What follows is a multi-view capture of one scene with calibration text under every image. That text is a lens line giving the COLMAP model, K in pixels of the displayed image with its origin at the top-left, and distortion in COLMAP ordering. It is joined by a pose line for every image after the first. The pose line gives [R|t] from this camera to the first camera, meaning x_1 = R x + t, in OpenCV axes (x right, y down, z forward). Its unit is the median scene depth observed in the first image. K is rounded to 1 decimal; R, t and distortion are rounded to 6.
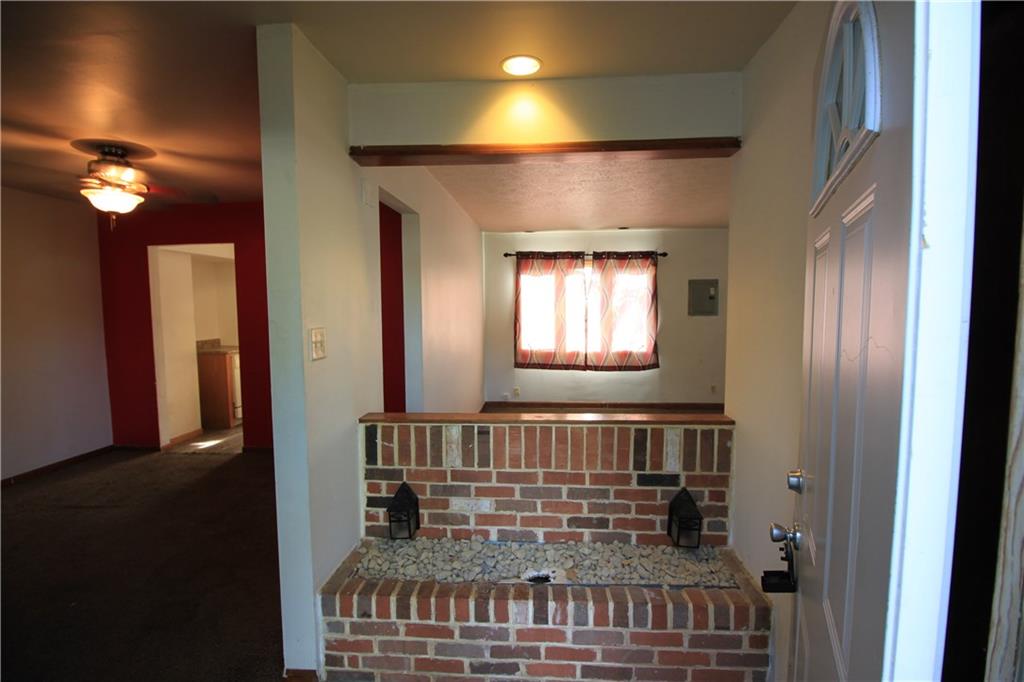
lens RADIAL K [[475.5, 0, 517.8], [0, 475.5, 336.1], [0, 0, 1]] dist [0.000760, -0.014702]
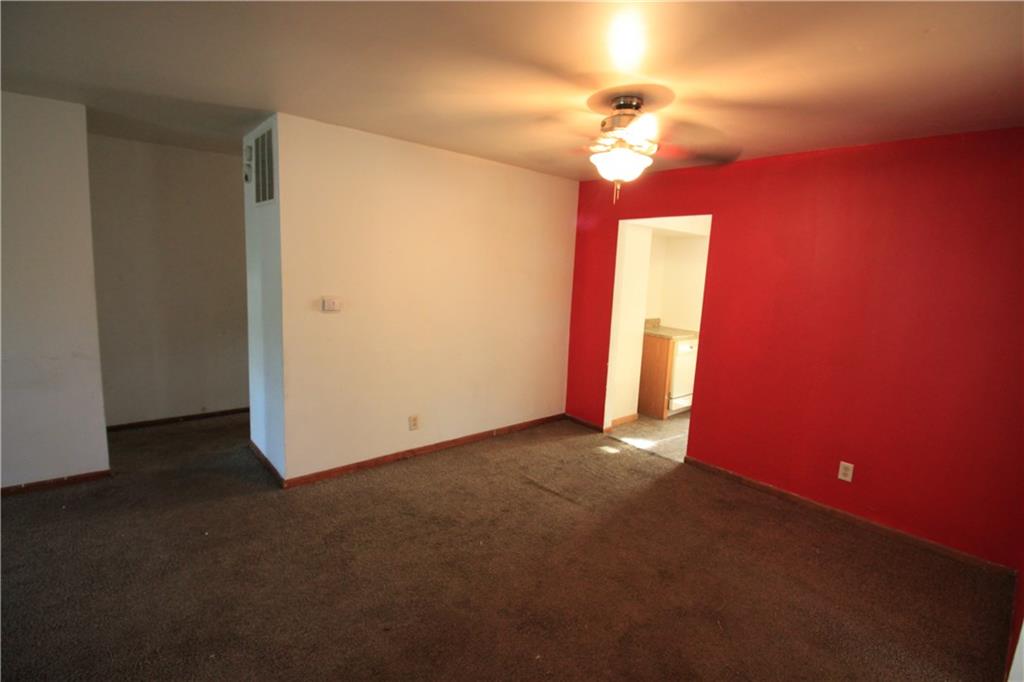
lens RADIAL K [[475.5, 0, 517.8], [0, 475.5, 336.1], [0, 0, 1]] dist [0.000760, -0.014702]
pose [[0.705060, 0.144627, -0.694243, -0.487308], [-0.101590, 0.989484, 0.102960, -0.082641], [0.701834, -0.002065, 0.712338, 0.378243]]
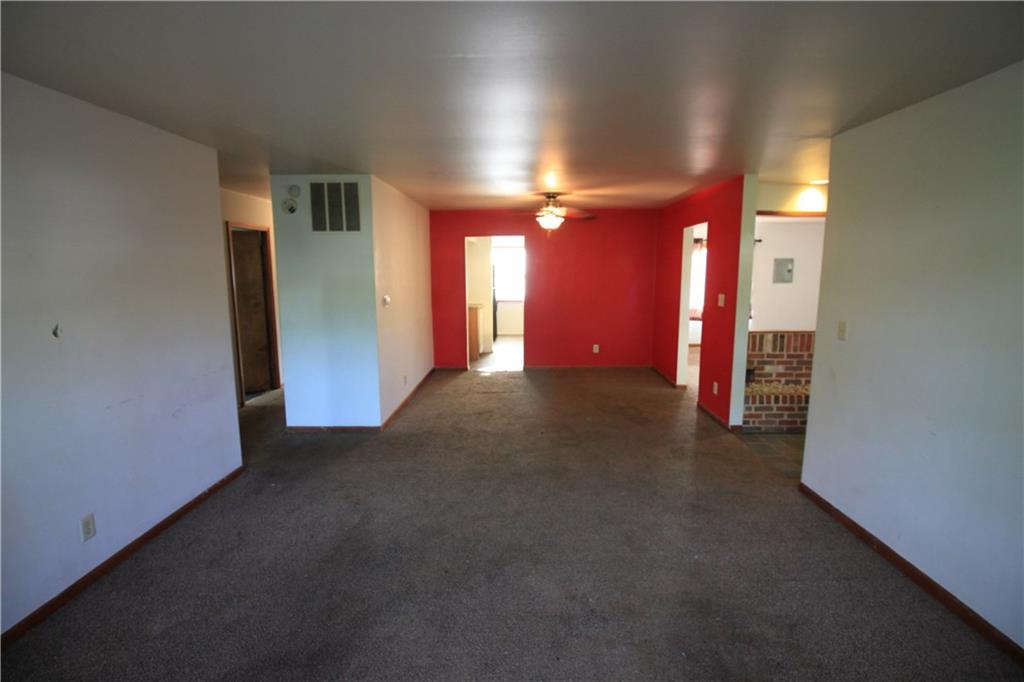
lens RADIAL K [[476.5, 0, 518.9], [0, 476.5, 333.1], [0, 0, 1]] dist [-0.001416, -0.011678]
pose [[0.998017, -0.003560, 0.062845, -1.466723], [-0.000817, 0.997583, 0.069475, 0.026276], [-0.062940, -0.069389, 0.995602, -1.190541]]
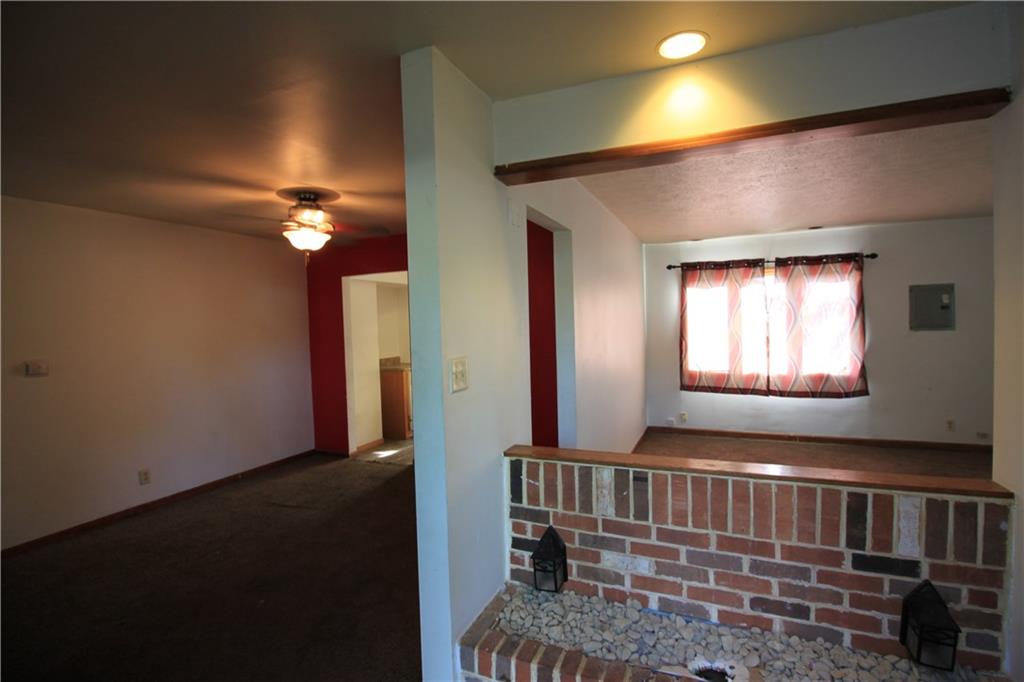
lens RADIAL K [[476.5, 0, 518.9], [0, 476.5, 333.1], [0, 0, 1]] dist [-0.001416, -0.011678]
pose [[0.944339, -0.010427, -0.328809, 0.005508], [-0.001701, 0.999329, -0.036574, -0.026026], [0.328970, 0.035098, 0.943688, 0.113768]]
